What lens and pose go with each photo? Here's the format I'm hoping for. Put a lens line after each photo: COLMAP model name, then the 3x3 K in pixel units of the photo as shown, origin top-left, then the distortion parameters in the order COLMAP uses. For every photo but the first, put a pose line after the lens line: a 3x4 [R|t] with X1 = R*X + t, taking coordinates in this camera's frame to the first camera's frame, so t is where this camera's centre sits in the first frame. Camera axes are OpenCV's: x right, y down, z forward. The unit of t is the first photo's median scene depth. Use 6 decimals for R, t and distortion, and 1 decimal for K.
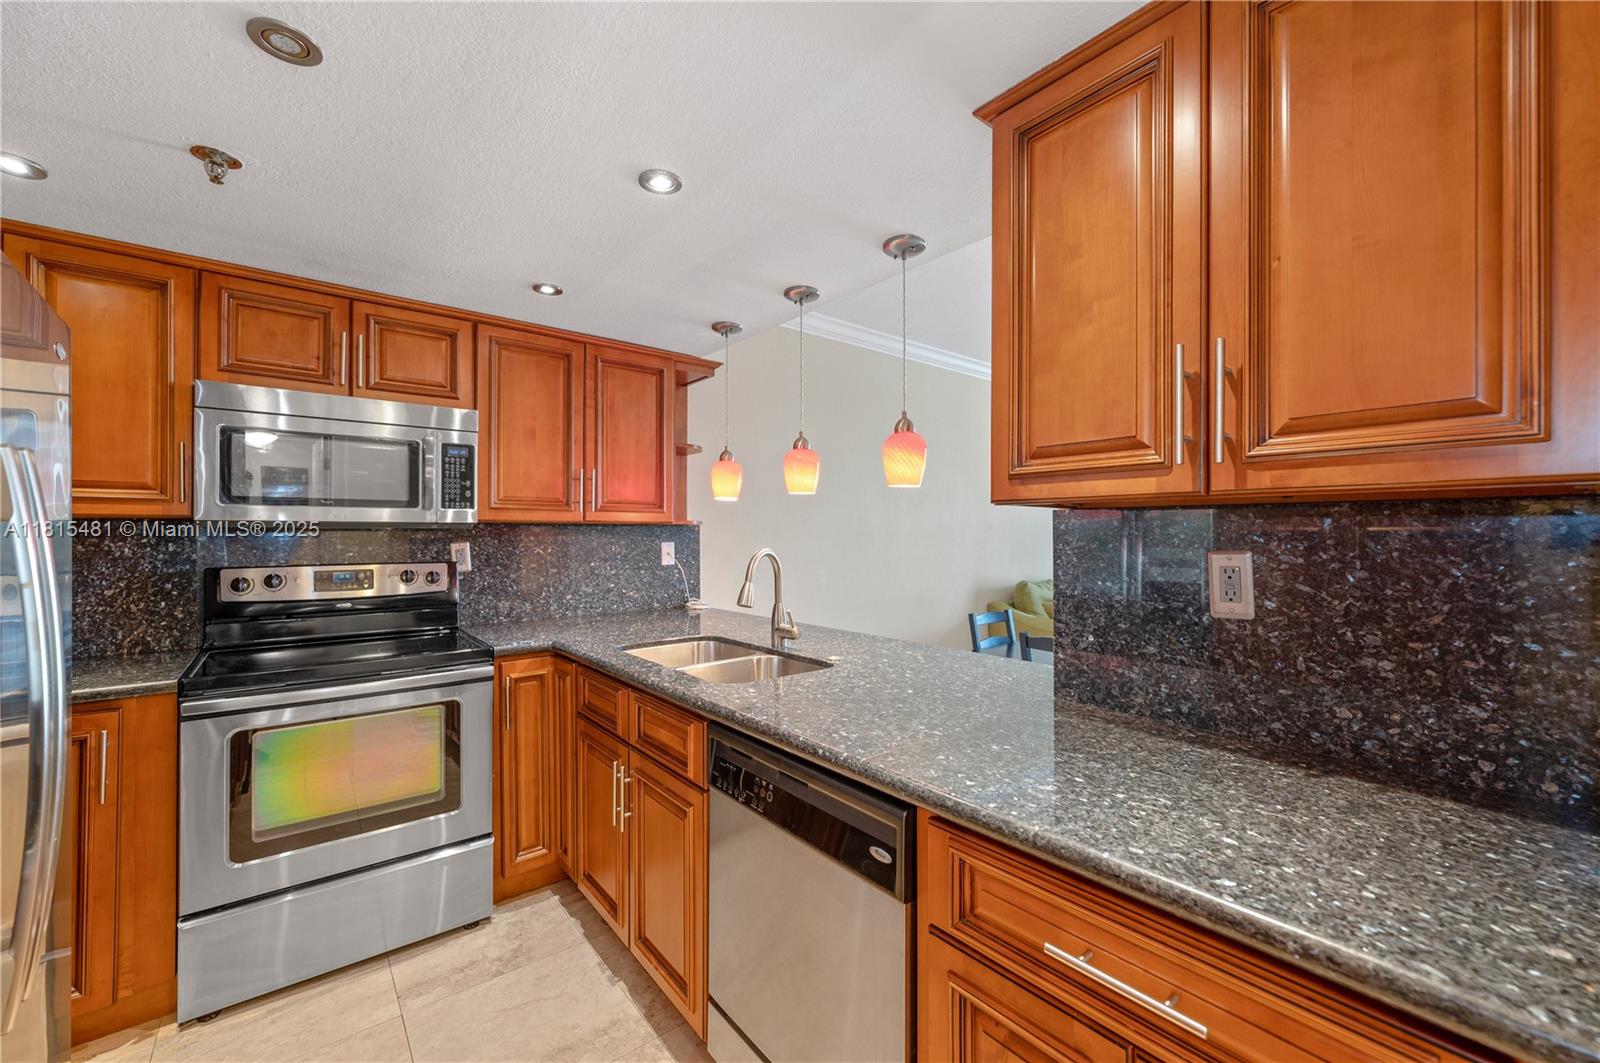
lens RADIAL K [[639.1, 0, 806.5], [0, 639.1, 529.8], [0, 0, 1]] dist [0.001000, -0.000044]
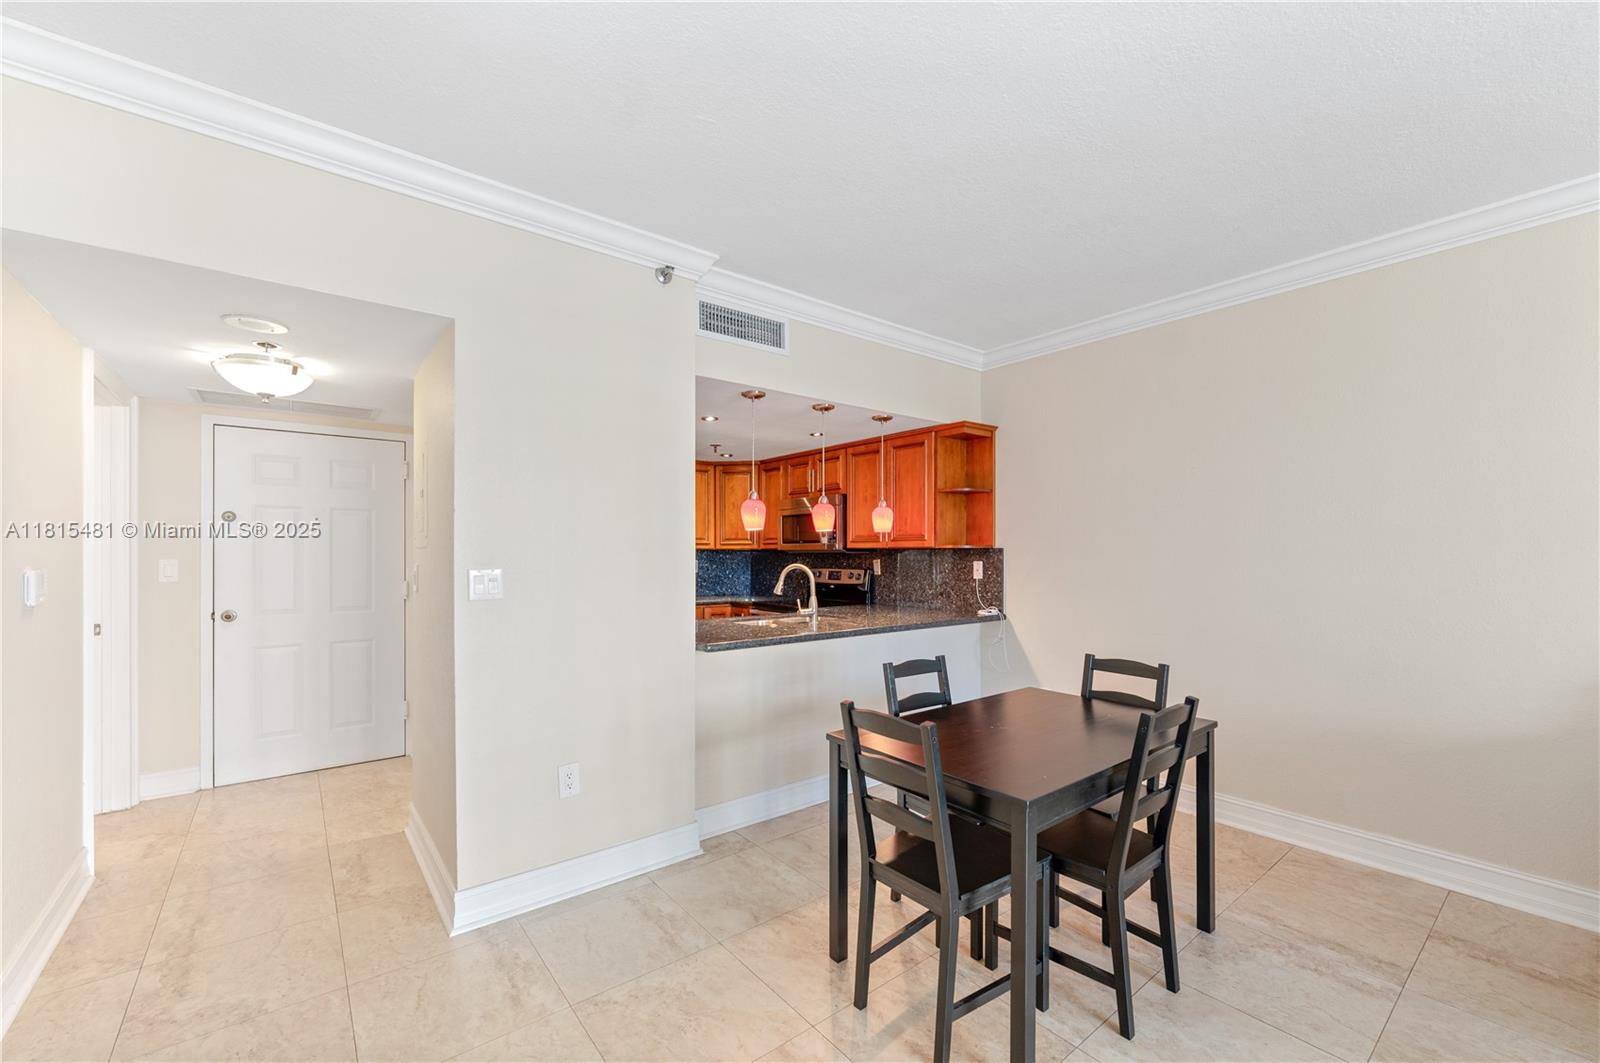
lens RADIAL K [[648.4, 0, 803.2], [0, 648.4, 559.7], [0, 0, 1]] dist [0.000103, -0.000157]
pose [[-0.012153, 0.007775, -0.999896, 1.629467], [0.007005, 0.999946, 0.007690, 0.004940], [0.999902, -0.006911, -0.012206, 0.964479]]
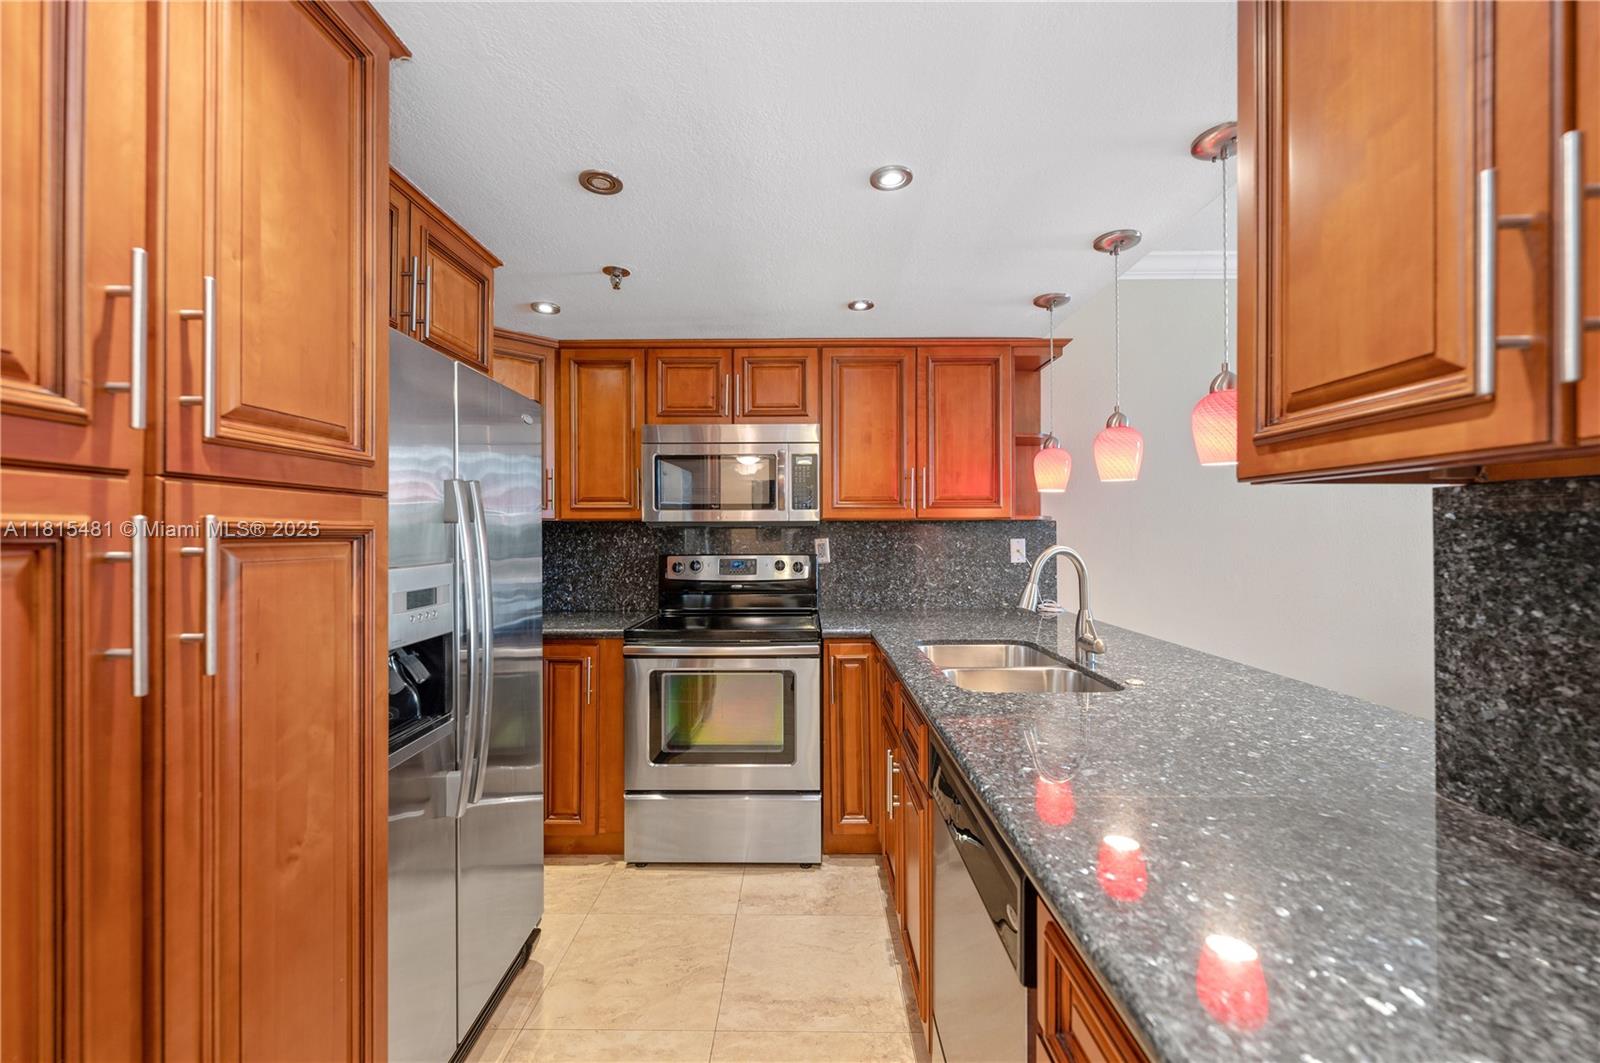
lens RADIAL K [[640.4, 0, 800.6], [0, 640.4, 529.7], [0, 0, 1]] dist [0.000408, 0.000167]
pose [[0.770036, -0.004445, -0.637985, 0.206830], [0.007206, 0.999973, 0.001730, 0.002843], [0.637960, -0.005930, 0.770047, 0.092034]]
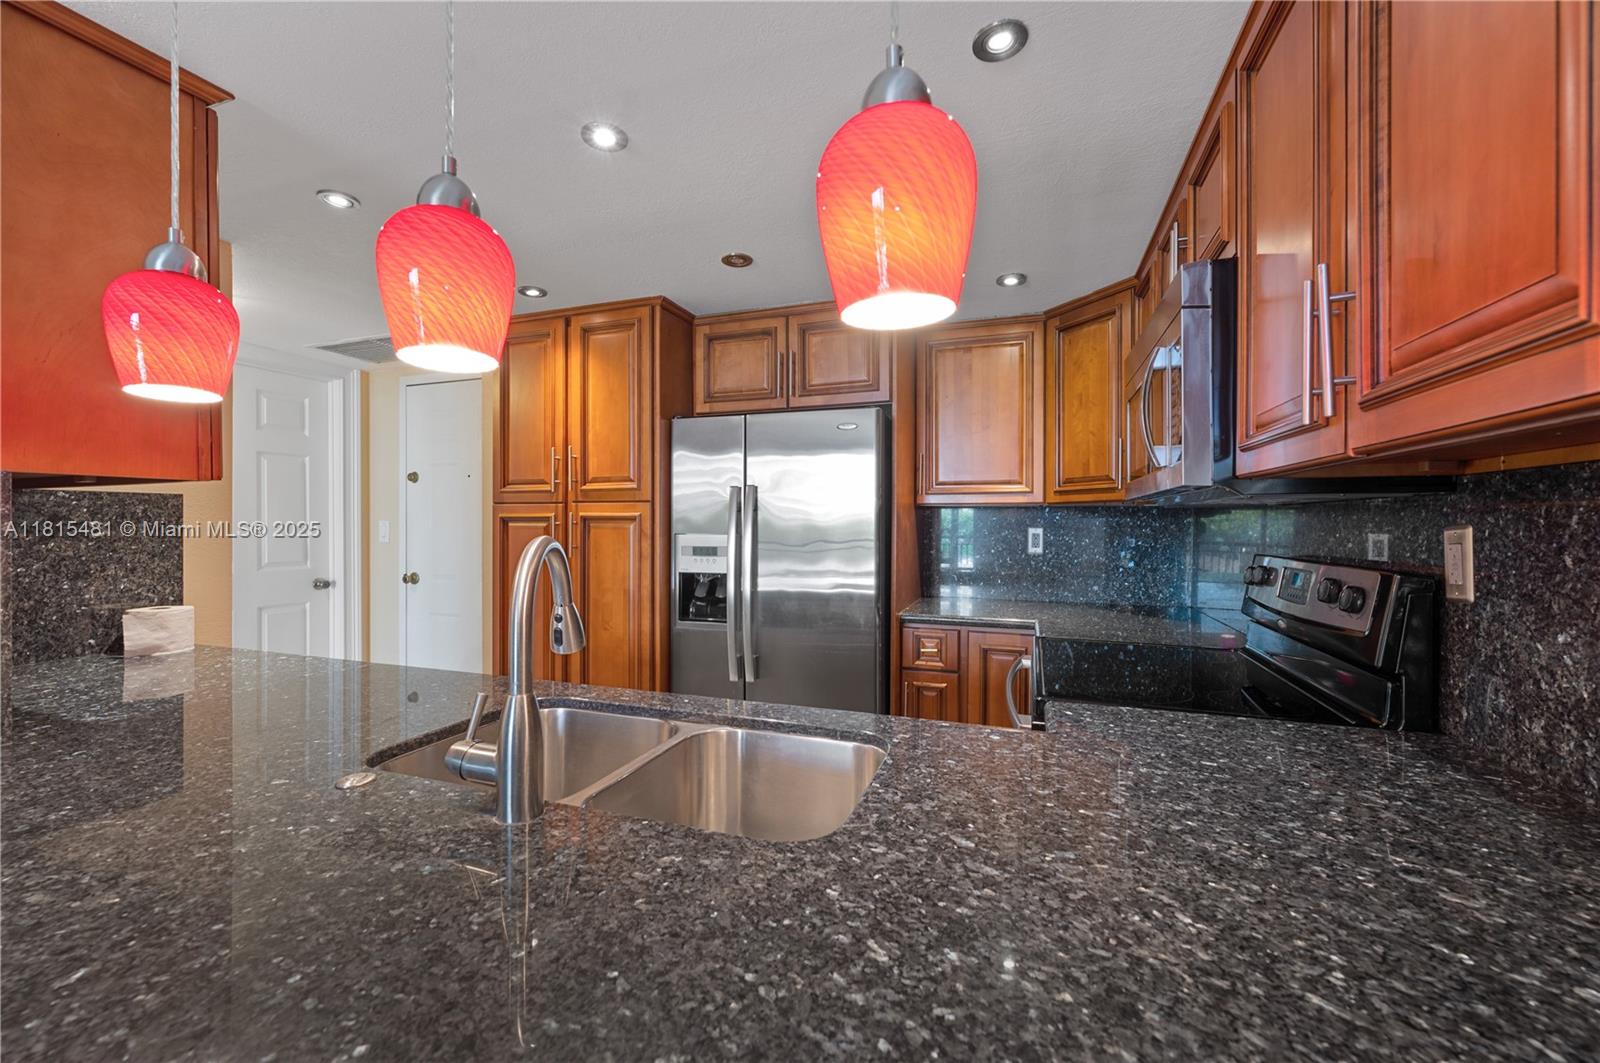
lens RADIAL K [[640.4, 0, 800.6], [0, 640.4, 529.7], [0, 0, 1]] dist [0.000408, 0.000167]
pose [[-0.856228, 0.003336, -0.516587, 0.006972], [0.002760, 0.999994, 0.001883, 0.024117], [0.516590, 0.000186, -0.856233, 1.362188]]
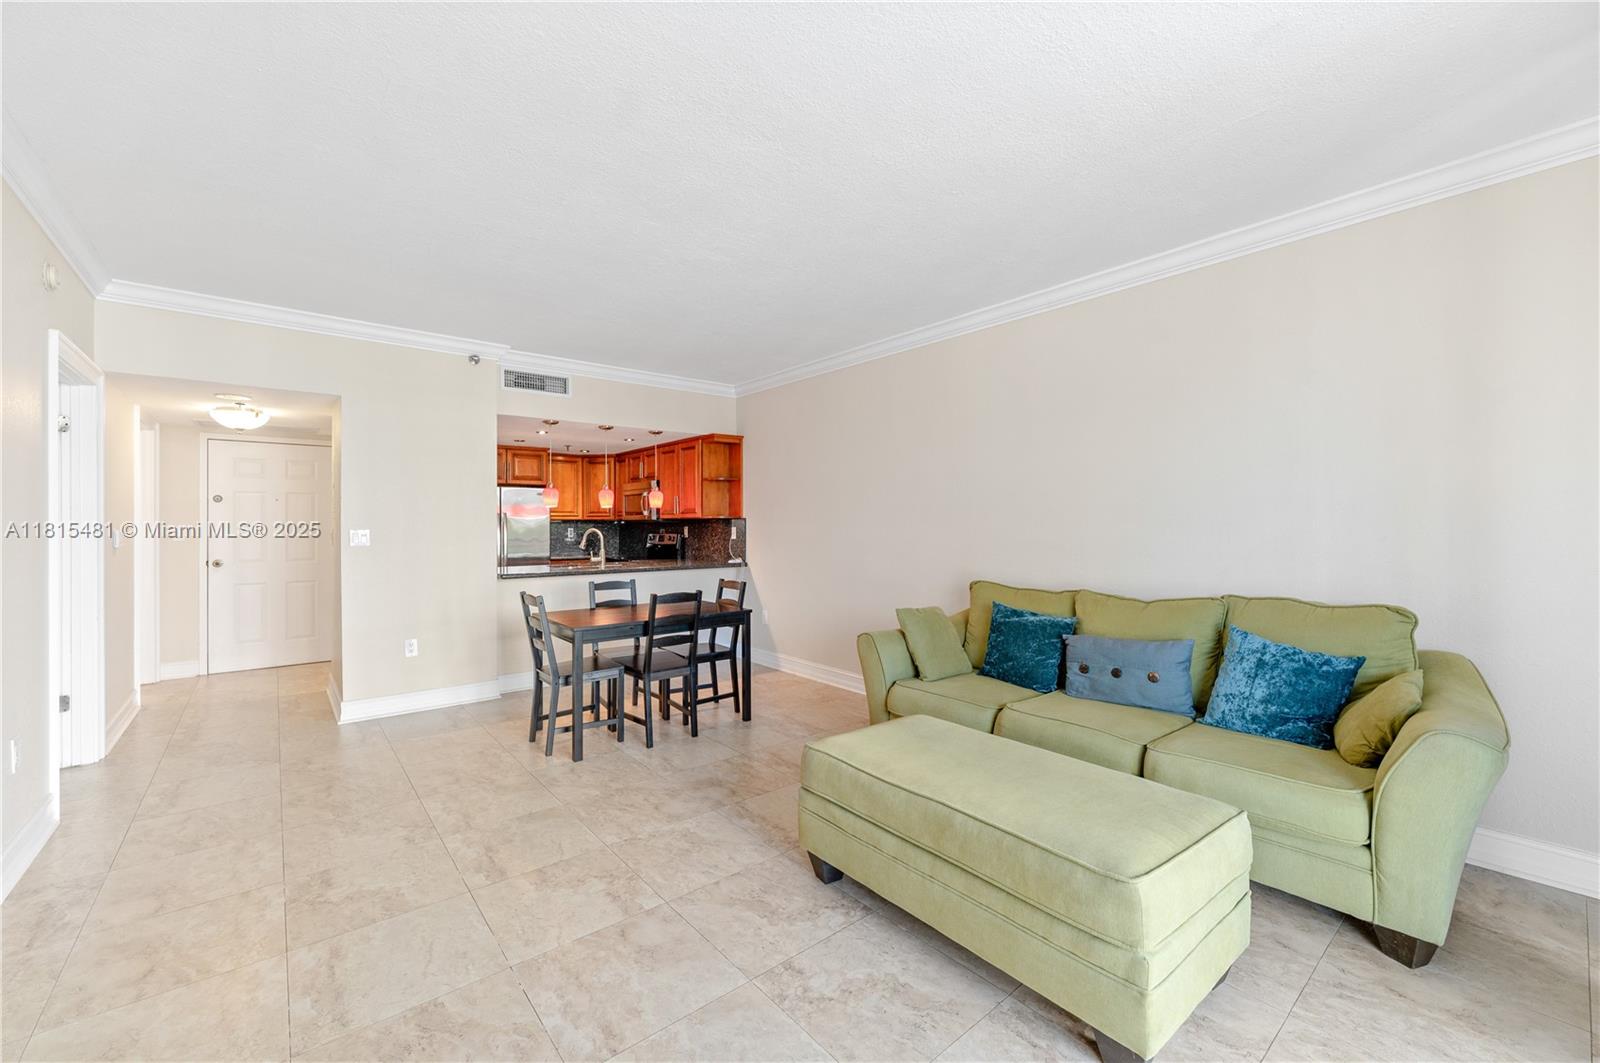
lens RADIAL K [[640.4, 0, 800.6], [0, 640.4, 529.7], [0, 0, 1]] dist [0.000408, 0.000167]
pose [[0.003747, 0.005260, -0.999979, 2.504945], [0.009882, 0.999937, 0.005297, 0.027100], [0.999944, -0.009902, 0.003695, 1.747578]]
